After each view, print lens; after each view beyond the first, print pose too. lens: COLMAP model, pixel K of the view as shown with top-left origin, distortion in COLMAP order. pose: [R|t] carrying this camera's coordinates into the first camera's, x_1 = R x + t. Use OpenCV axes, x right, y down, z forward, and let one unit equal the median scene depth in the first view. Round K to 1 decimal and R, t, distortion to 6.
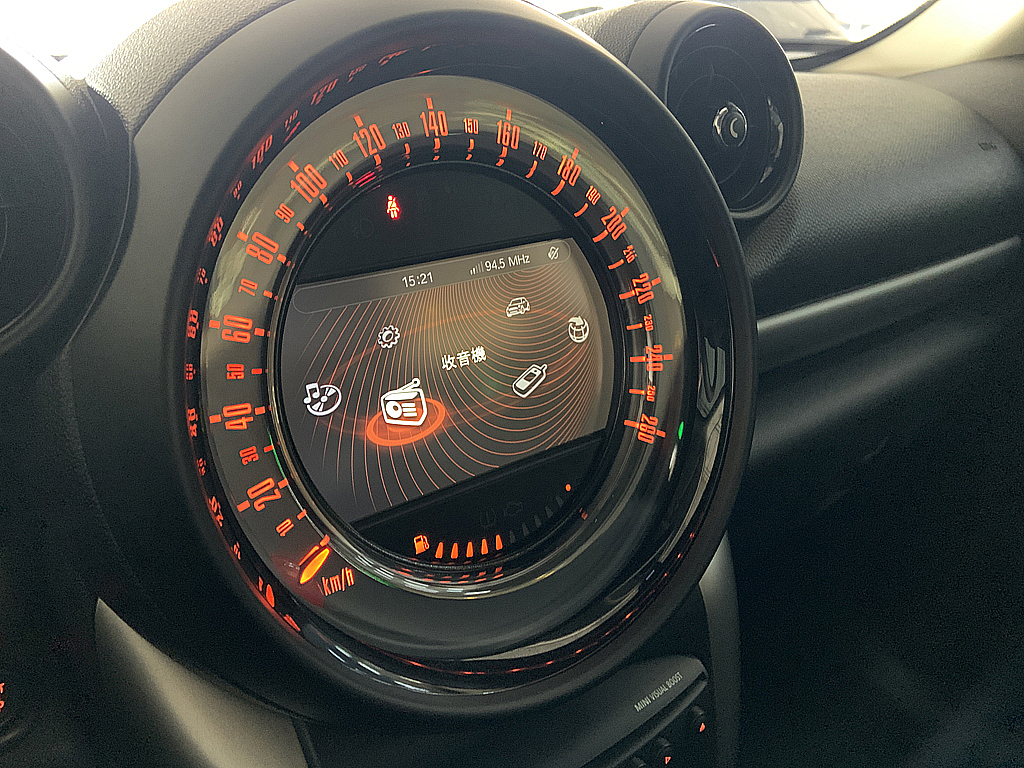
lens RADIAL K [[834.0, 0, 512.0], [0, 834.0, 384.0], [0, 0, 1]] dist [0.010272, 0.001714]
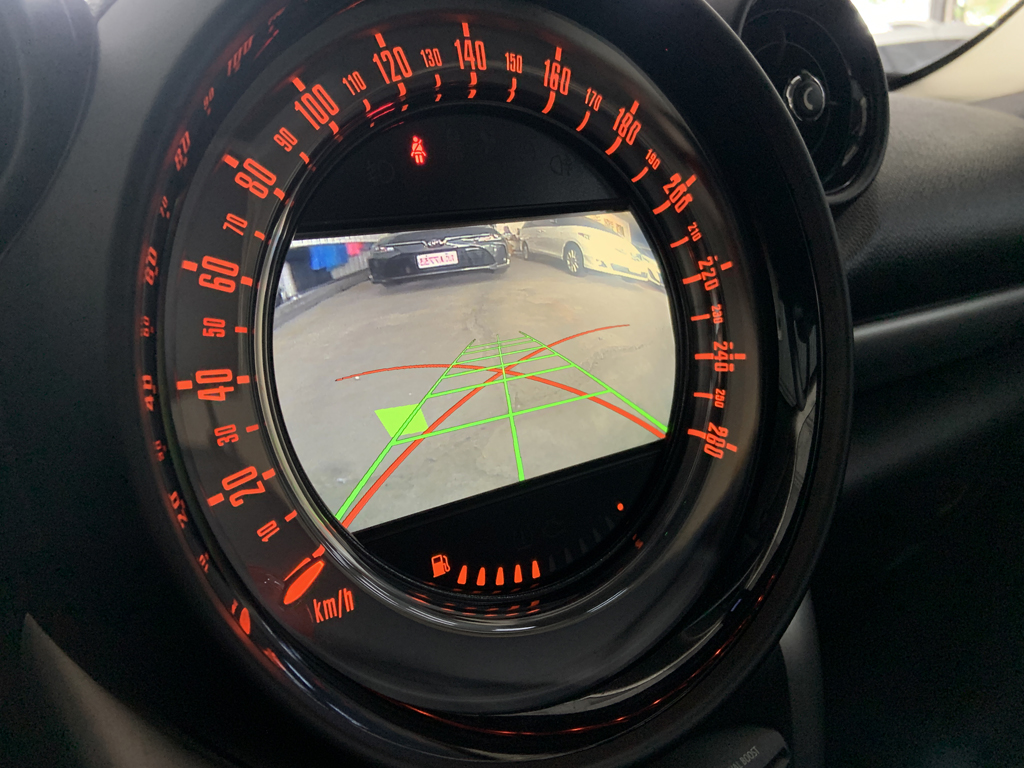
lens RADIAL K [[834.0, 0, 512.0], [0, 834.0, 384.0], [0, 0, 1]] dist [0.010272, 0.001714]
pose [[0.999461, 0.018897, -0.026832, -0.022622], [-0.021283, 0.995567, -0.091617, 0.093610], [0.024982, 0.092139, 0.995433, 0.195890]]
